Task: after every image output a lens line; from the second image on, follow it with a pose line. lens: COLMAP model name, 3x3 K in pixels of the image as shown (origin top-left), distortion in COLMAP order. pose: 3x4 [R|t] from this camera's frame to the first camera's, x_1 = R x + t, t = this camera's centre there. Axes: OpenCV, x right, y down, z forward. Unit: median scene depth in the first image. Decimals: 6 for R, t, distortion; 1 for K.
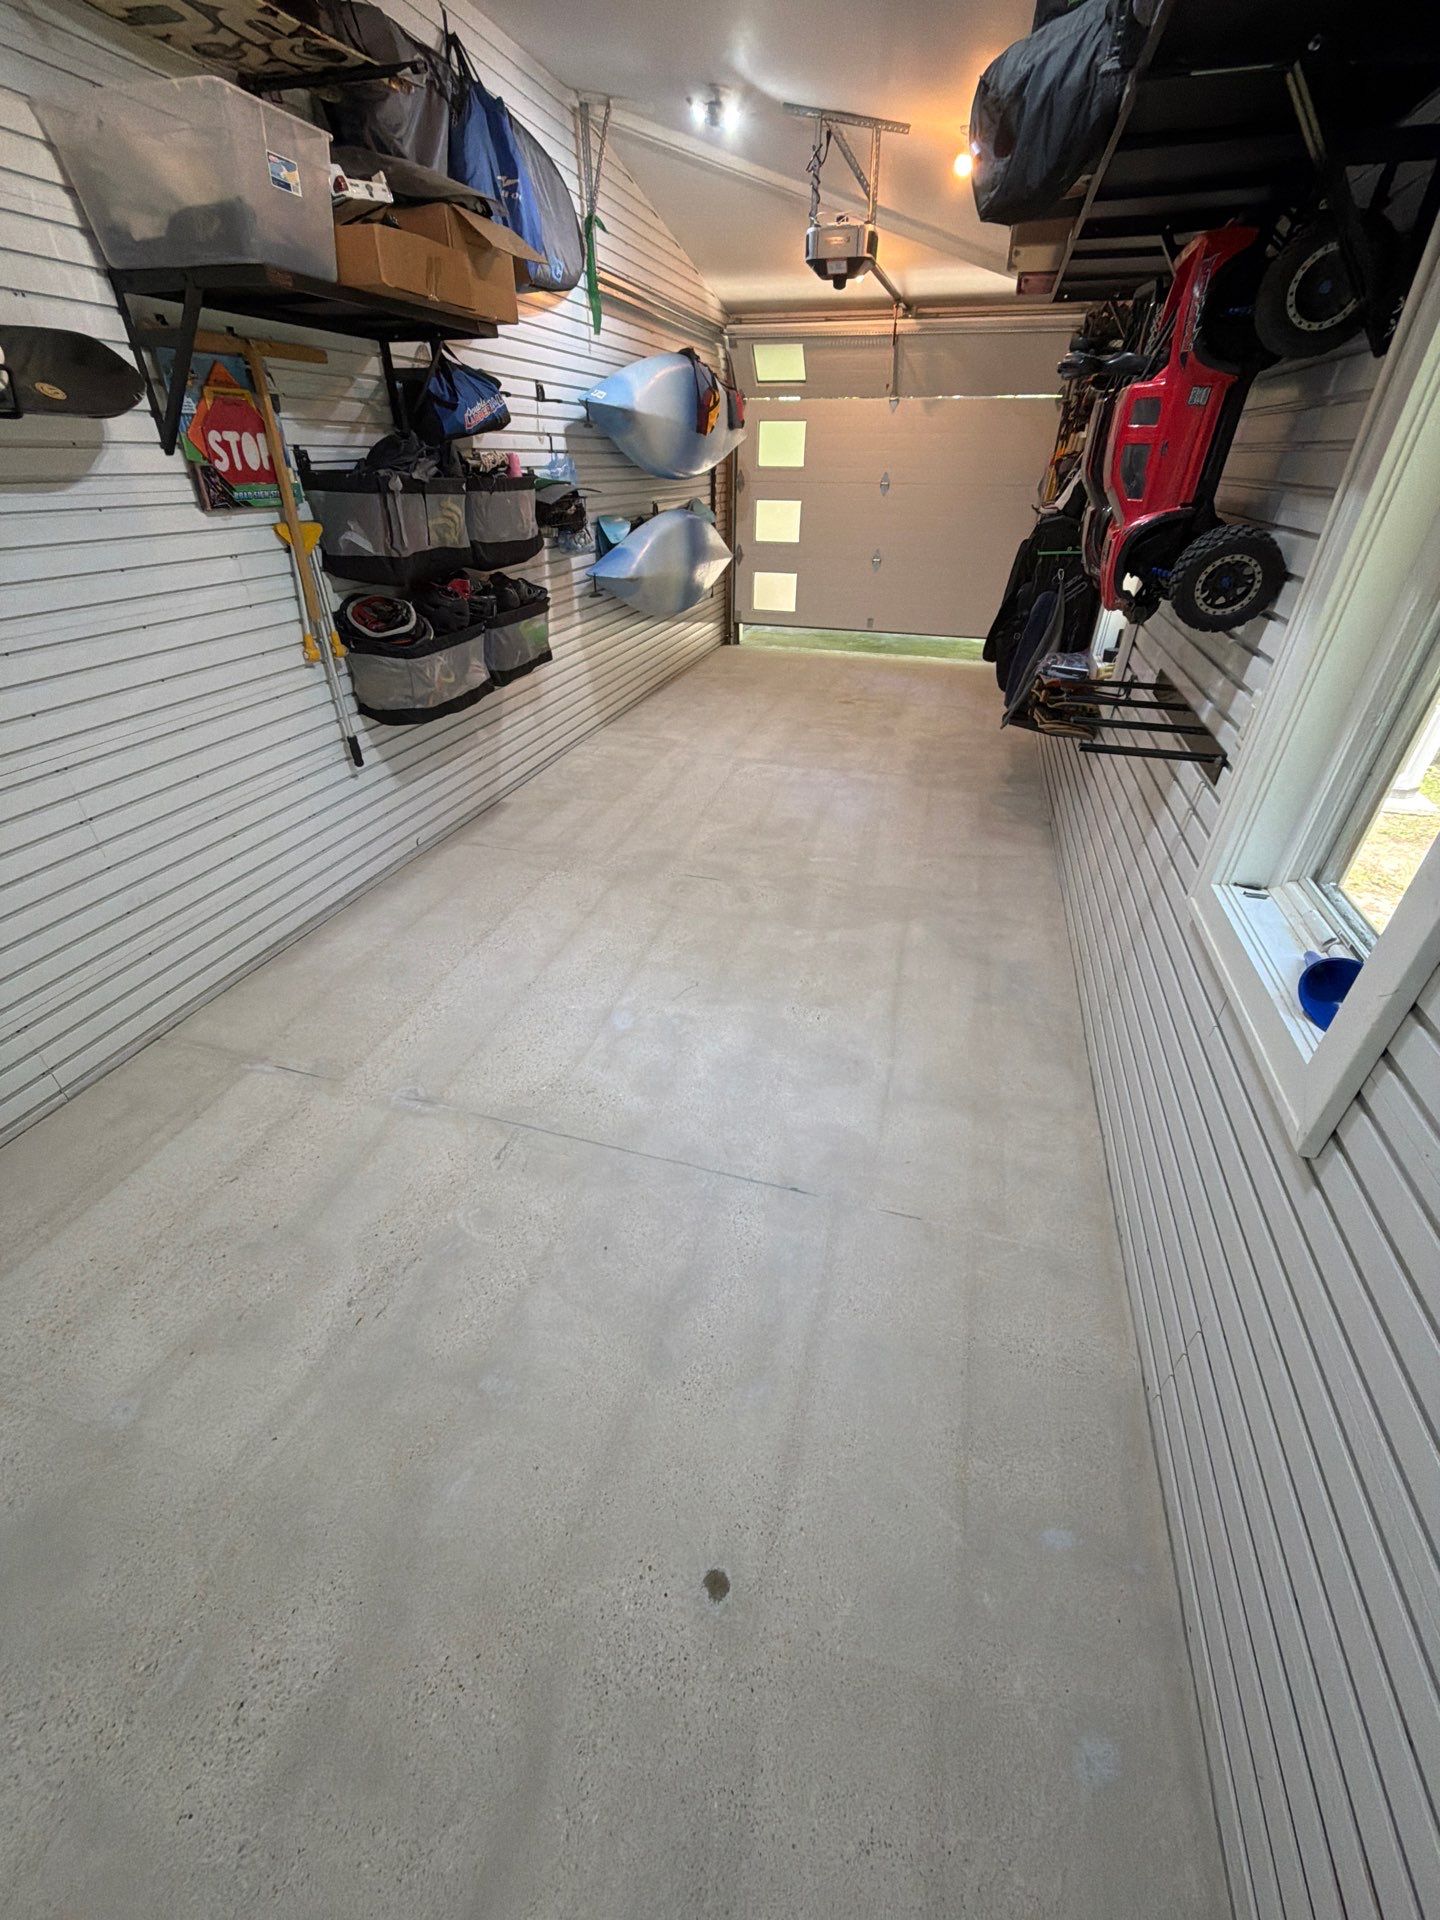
lens RADIAL K [[765.2, 0, 721.1], [0, 765.2, 957.7], [0, 0, 1]] dist [0.000187, -0.000148]
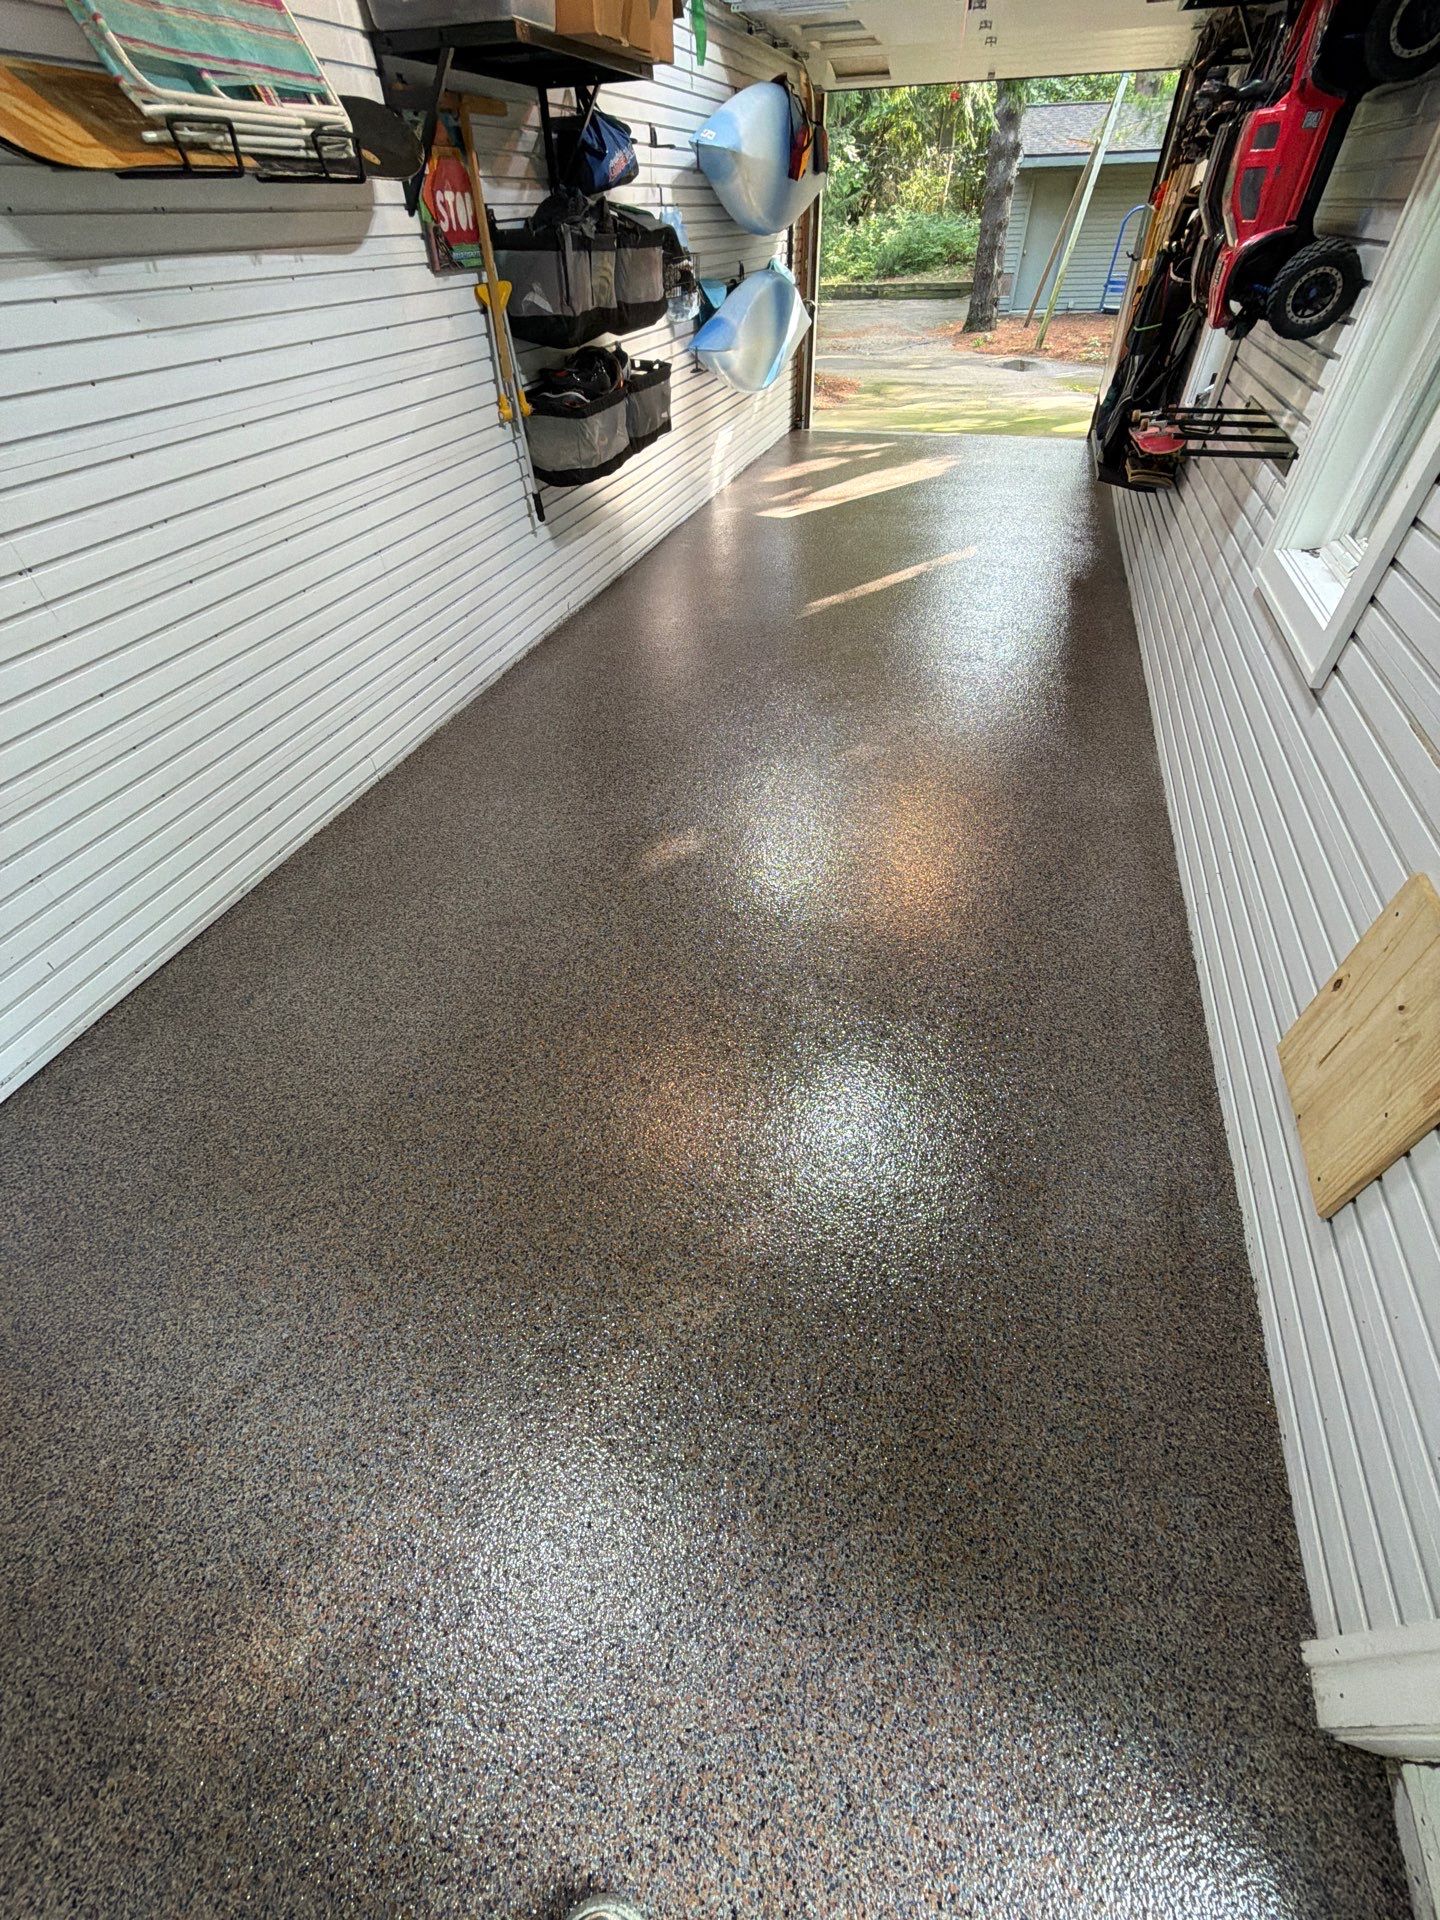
lens RADIAL K [[773.3, 0, 715.0], [0, 773.3, 965.0], [0, 0, 1]] dist [-0.000928, 0.000517]
pose [[0.999341, -0.007623, -0.035476, -0.189331], [0.014216, 0.981781, 0.189485, 0.221000], [0.033385, -0.189865, 0.981243, -0.320697]]
